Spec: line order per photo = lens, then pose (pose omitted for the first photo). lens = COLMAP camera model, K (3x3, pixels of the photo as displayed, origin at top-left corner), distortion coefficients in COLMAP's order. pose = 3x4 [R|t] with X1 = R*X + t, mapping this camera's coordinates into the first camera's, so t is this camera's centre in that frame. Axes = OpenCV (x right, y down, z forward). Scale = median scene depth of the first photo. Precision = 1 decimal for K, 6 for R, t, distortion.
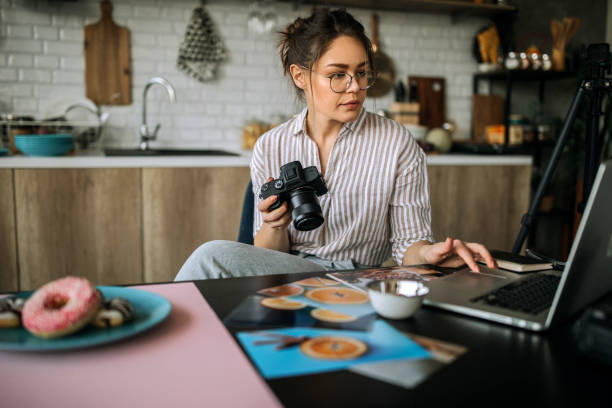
lens RADIAL K [[647.3, 0, 306.0], [0, 647.3, 204.0], [0, 0, 1]] dist [-0.002341, -0.007301]
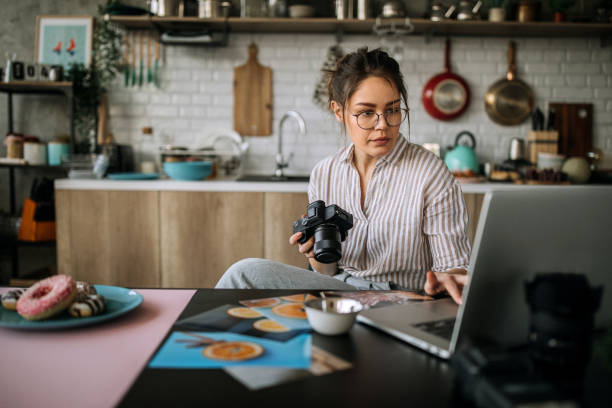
lens RADIAL K [[634.5, 0, 298.9], [0, 634.5, 202.7], [0, 0, 1]] dist [-0.000613, 0.000355]
pose [[0.941563, 0.025421, -0.335875, 0.169579], [-0.040356, 0.998479, -0.037560, 0.000369], [0.334410, 0.048919, 0.941157, -0.004641]]
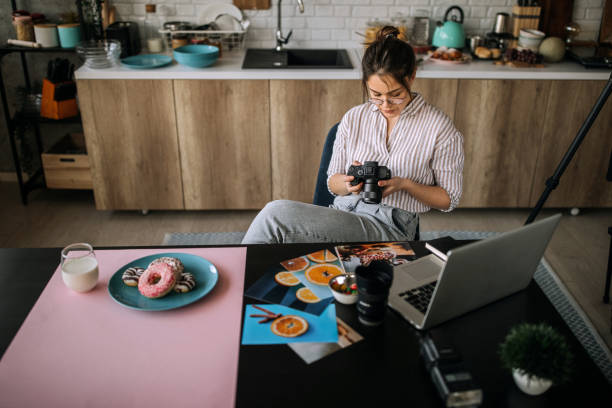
lens RADIAL K [[668.9, 0, 306.0], [0, 668.9, 204.0], [0, 0, 1]] dist [0.002165, 0.010083]
pose [[0.955273, 0.115080, -0.272416, 0.185738], [-0.026455, 0.950738, 0.308864, -0.228361], [0.294540, -0.287842, 0.911259, -0.201926]]
